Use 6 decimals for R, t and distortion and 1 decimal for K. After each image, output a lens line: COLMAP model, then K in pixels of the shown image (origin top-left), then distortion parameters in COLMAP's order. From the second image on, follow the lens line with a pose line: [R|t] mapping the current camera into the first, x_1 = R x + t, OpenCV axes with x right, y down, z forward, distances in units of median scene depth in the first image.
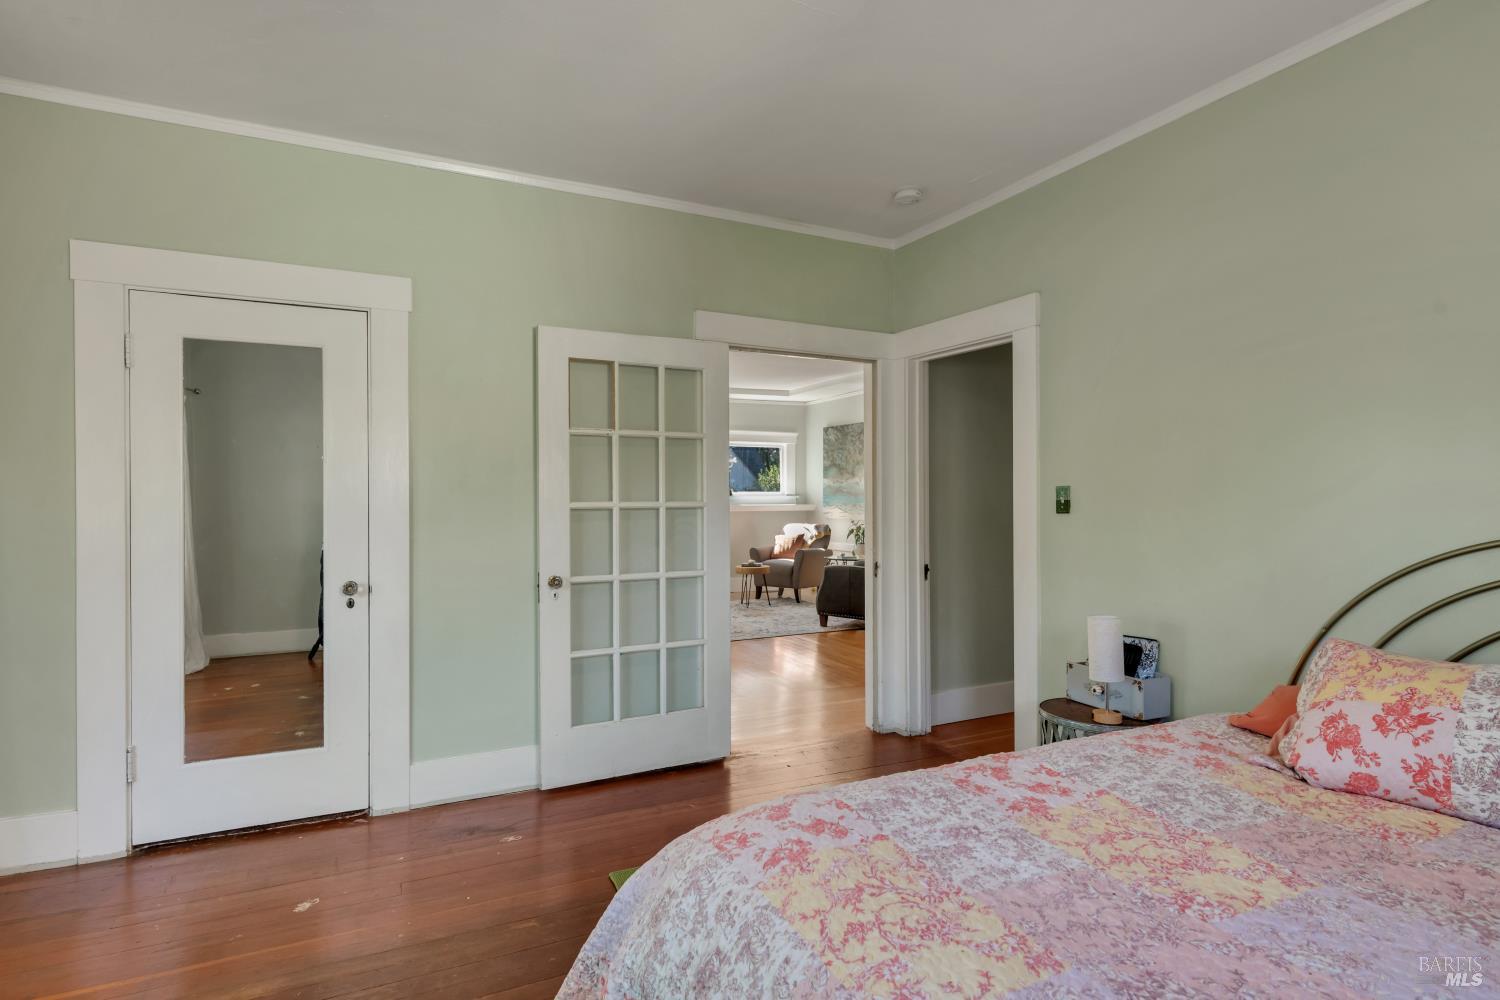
lens RADIAL K [[739.7, 0, 750.0], [0, 739.7, 500.0], [0, 0, 1]] dist [-0.000063, 0.000002]
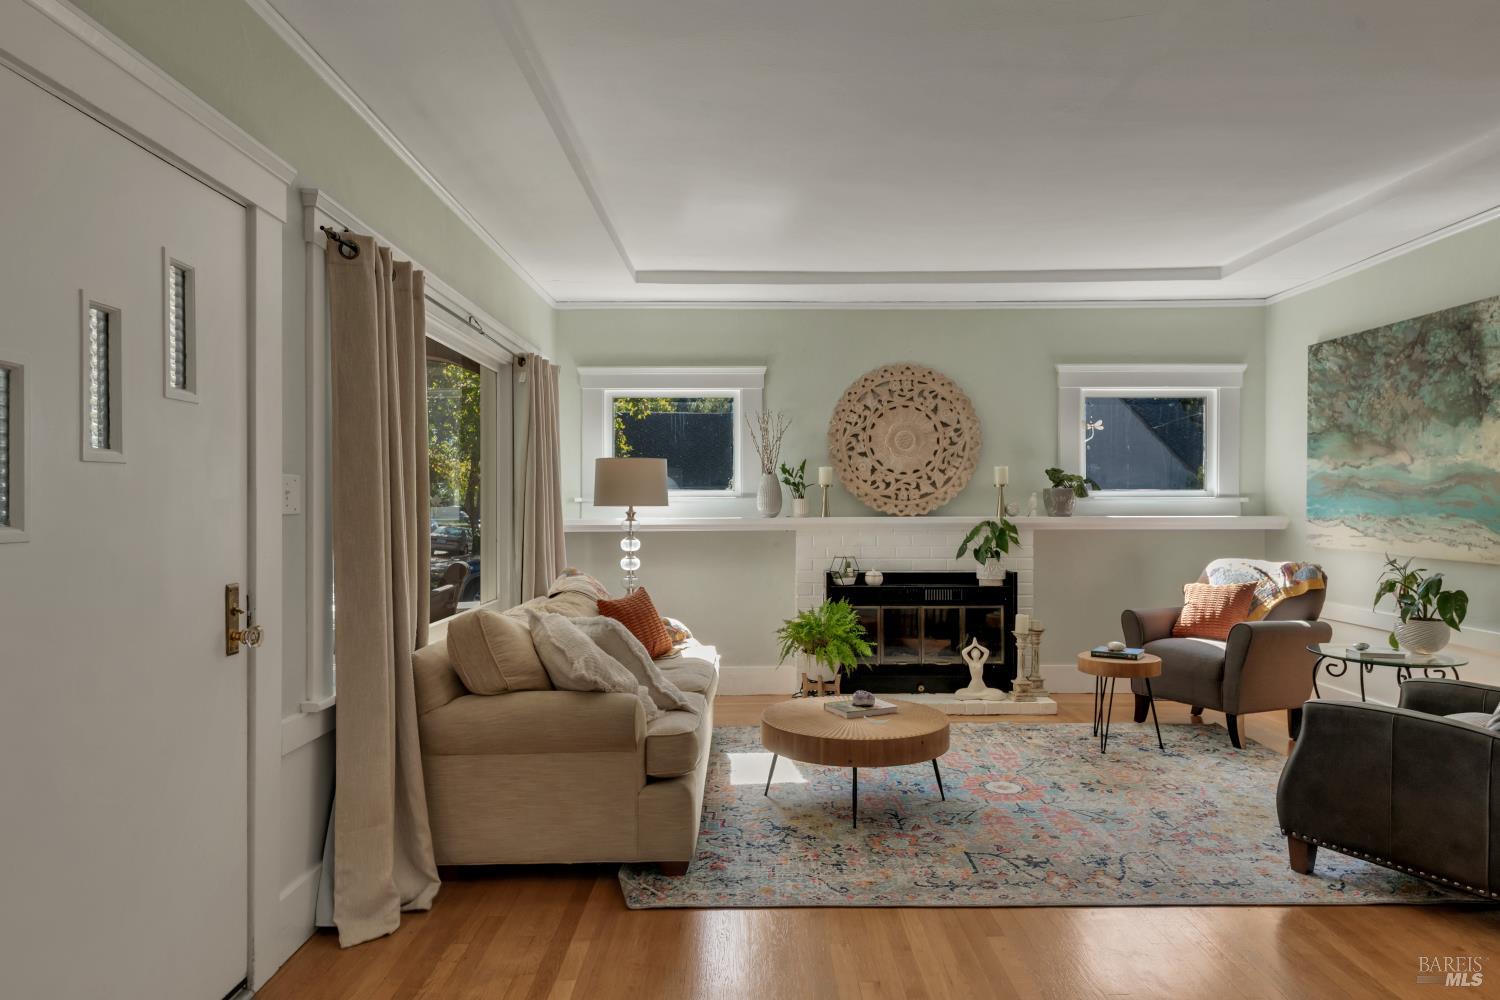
lens RADIAL K [[917.5, 0, 750.5], [0, 917.5, 510.6], [0, 0, 1]] dist [0.002870, 0.000400]
pose [[0.900537, 0.005023, -0.434751, 0.039899], [-0.002369, 0.999975, 0.006646, -0.000737], [0.434774, -0.004955, 0.900526, 0.376442]]
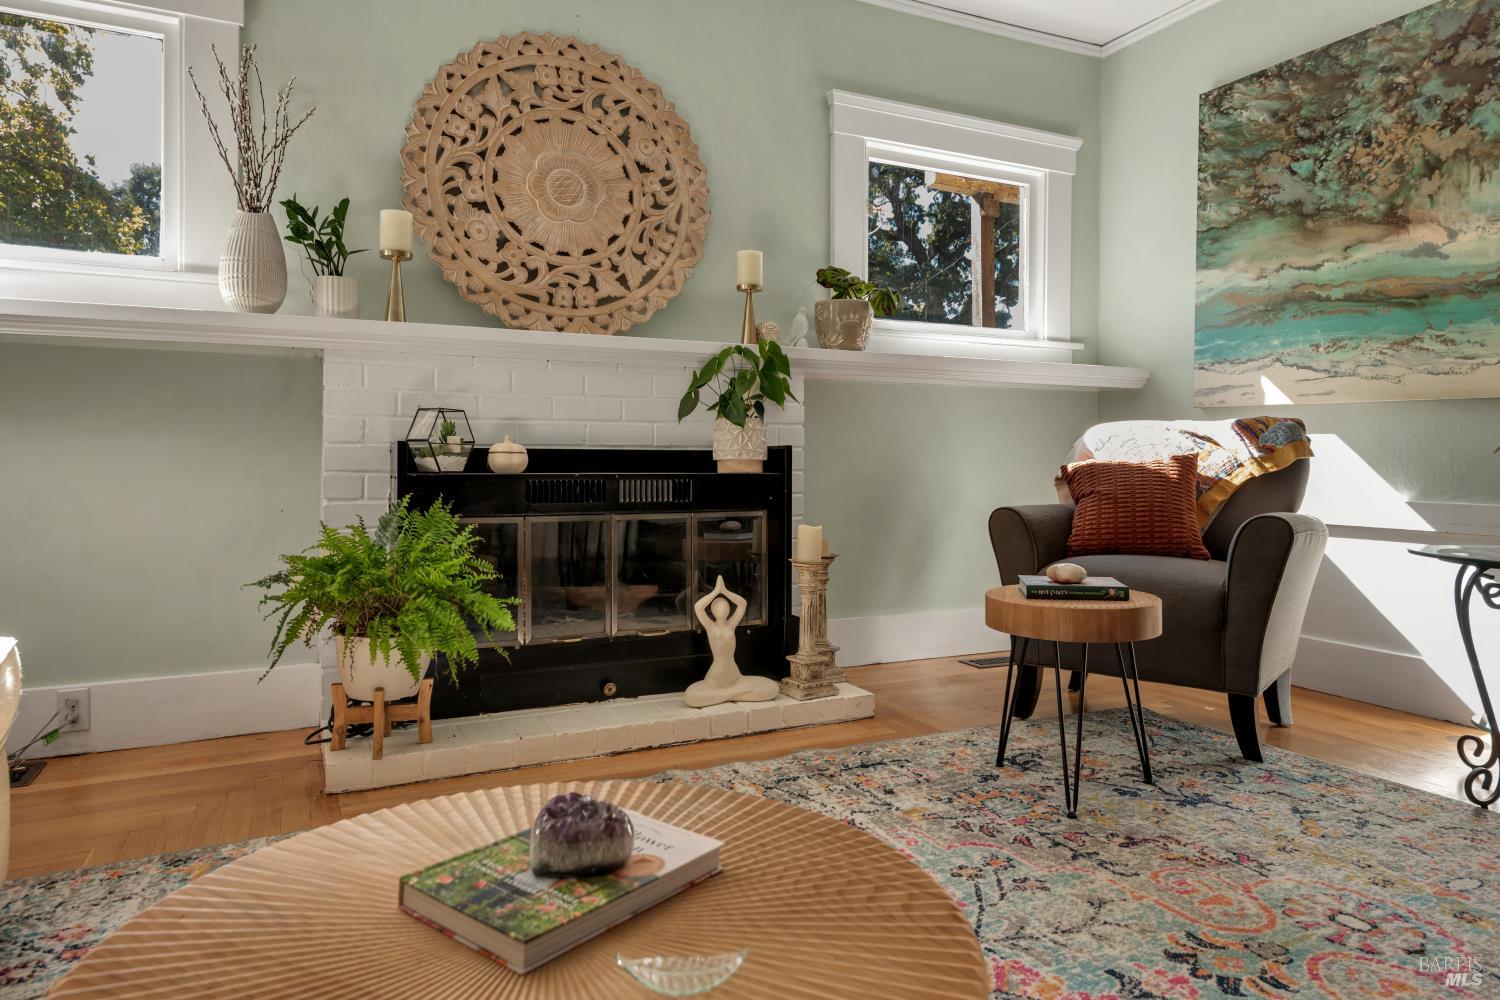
lens RADIAL K [[936.5, 0, 754.3], [0, 936.5, 457.6], [0, 0, 1]] dist [0.019559, -0.000639]
pose [[0.999947, 0.009092, 0.004933, -0.079761], [-0.009085, 0.999958, -0.001481, 0.048577], [-0.004946, 0.001436, 0.999987, 0.680190]]
